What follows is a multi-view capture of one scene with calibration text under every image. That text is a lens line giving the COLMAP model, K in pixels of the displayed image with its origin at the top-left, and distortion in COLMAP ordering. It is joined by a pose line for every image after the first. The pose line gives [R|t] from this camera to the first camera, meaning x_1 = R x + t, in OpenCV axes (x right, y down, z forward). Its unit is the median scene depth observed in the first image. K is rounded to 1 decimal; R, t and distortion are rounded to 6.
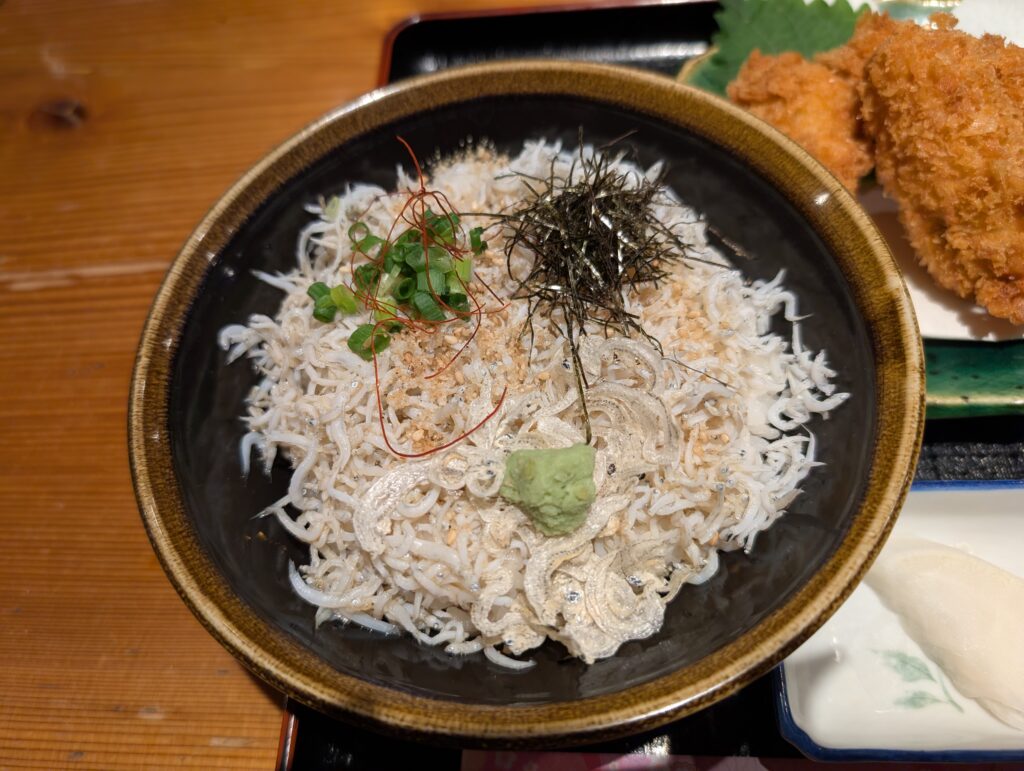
lens RADIAL K [[756.5, 0, 512.1], [0, 756.5, 383.8], [0, 0, 1]] dist [-0.041130, 0.000077]
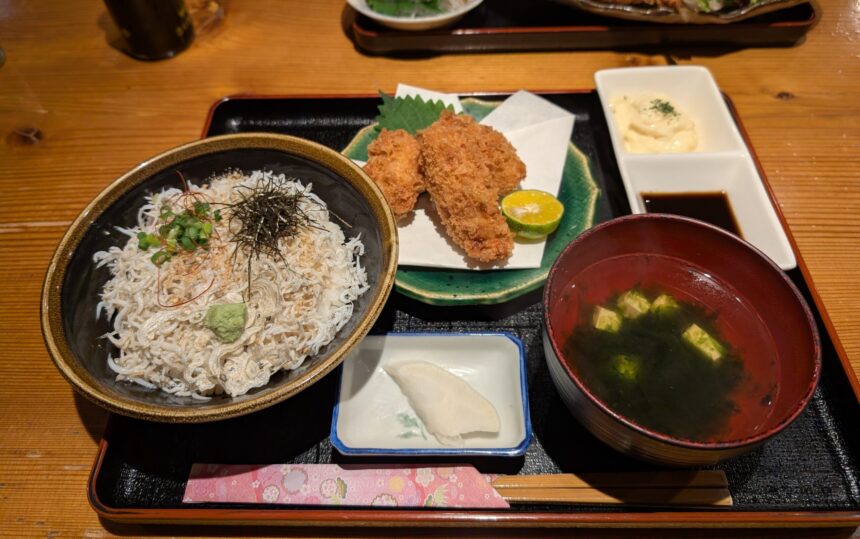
lens RADIAL K [[613.4, 0, 422.1], [0, 613.4, 211.1], [0, 0, 1]] dist [-0.020155, -0.007581]
pose [[0.997518, 0.032632, 0.062396, 0.444785], [-0.019766, 0.980271, -0.196668, 0.139206], [-0.067583, 0.194946, 0.978483, -0.804049]]
